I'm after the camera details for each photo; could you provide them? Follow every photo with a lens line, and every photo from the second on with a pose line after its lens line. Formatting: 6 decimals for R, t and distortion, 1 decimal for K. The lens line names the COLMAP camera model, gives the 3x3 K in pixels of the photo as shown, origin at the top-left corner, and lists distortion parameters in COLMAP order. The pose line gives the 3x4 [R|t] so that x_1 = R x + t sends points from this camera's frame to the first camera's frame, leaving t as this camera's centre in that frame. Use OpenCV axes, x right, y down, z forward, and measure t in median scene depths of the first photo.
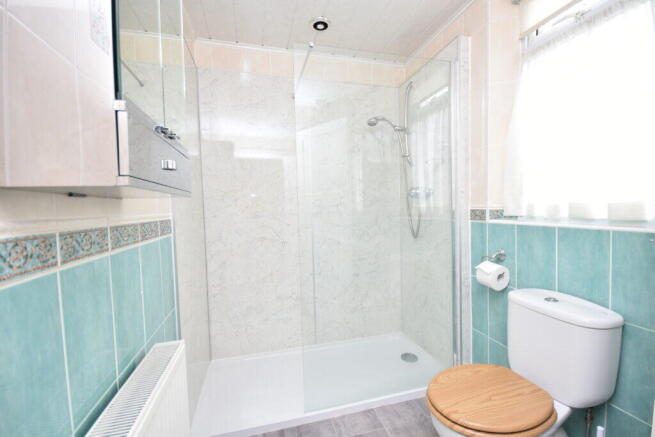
lens RADIAL K [[286.2, 0, 331.0], [0, 286.2, 219.3], [0, 0, 1]] dist [-0.000348, -0.008606]
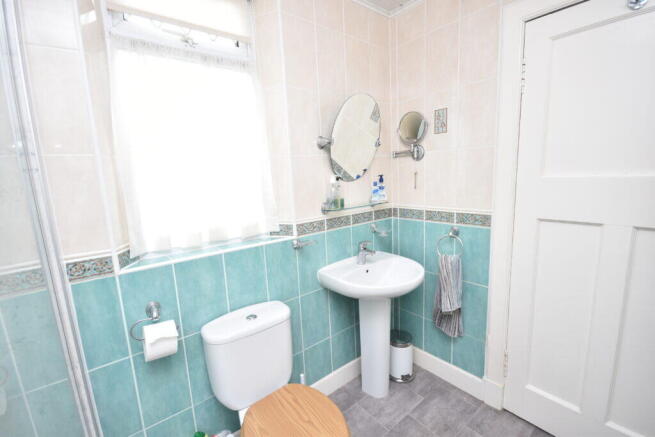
lens RADIAL K [[286.2, 0, 331.0], [0, 286.2, 219.3], [0, 0, 1]] dist [-0.000348, -0.008606]
pose [[-0.414999, -0.096529, 0.904687, -0.296171], [0.094742, 0.984365, 0.148491, -0.210236], [-0.904875, 0.147335, -0.399366, 1.032966]]
